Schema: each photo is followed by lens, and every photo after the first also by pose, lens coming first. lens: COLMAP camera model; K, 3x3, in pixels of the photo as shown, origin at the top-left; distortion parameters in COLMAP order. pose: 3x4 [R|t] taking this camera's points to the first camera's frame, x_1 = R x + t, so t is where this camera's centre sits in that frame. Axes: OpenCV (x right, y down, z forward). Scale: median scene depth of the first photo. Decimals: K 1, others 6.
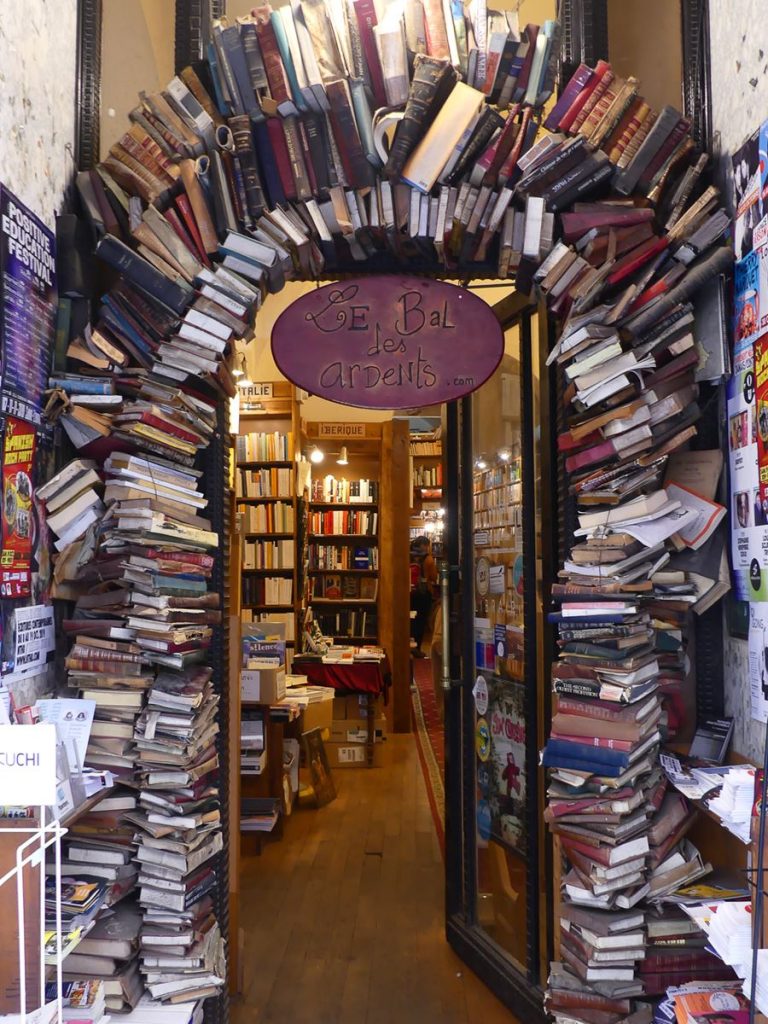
lens RADIAL K [[770.0, 0, 389.1], [0, 770.0, 511.0], [0, 0, 1]] dist [-0.012249, -0.004955]
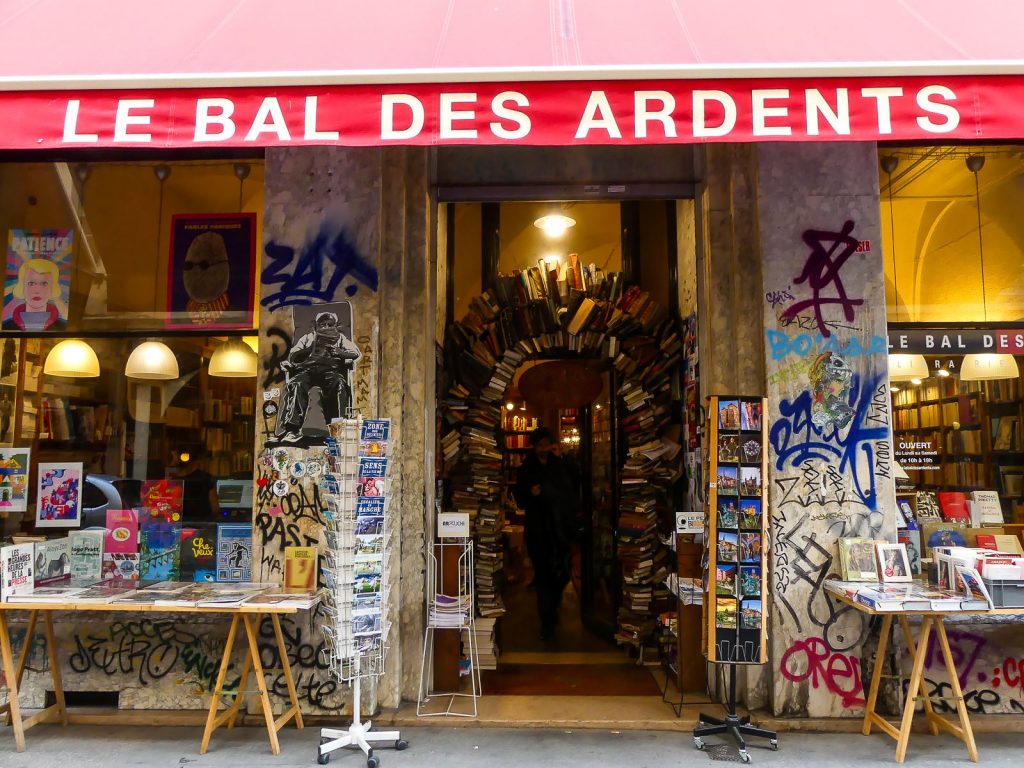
lens RADIAL K [[770.0, 0, 502.8], [0, 770.0, 386.0], [0, 0, 1]] dist [-0.012249, -0.004955]
pose [[0.999901, -0.002355, -0.013888, -0.179415], [0.002015, 0.999699, -0.024467, -0.156131], [0.013942, 0.024437, 0.999604, -1.861405]]
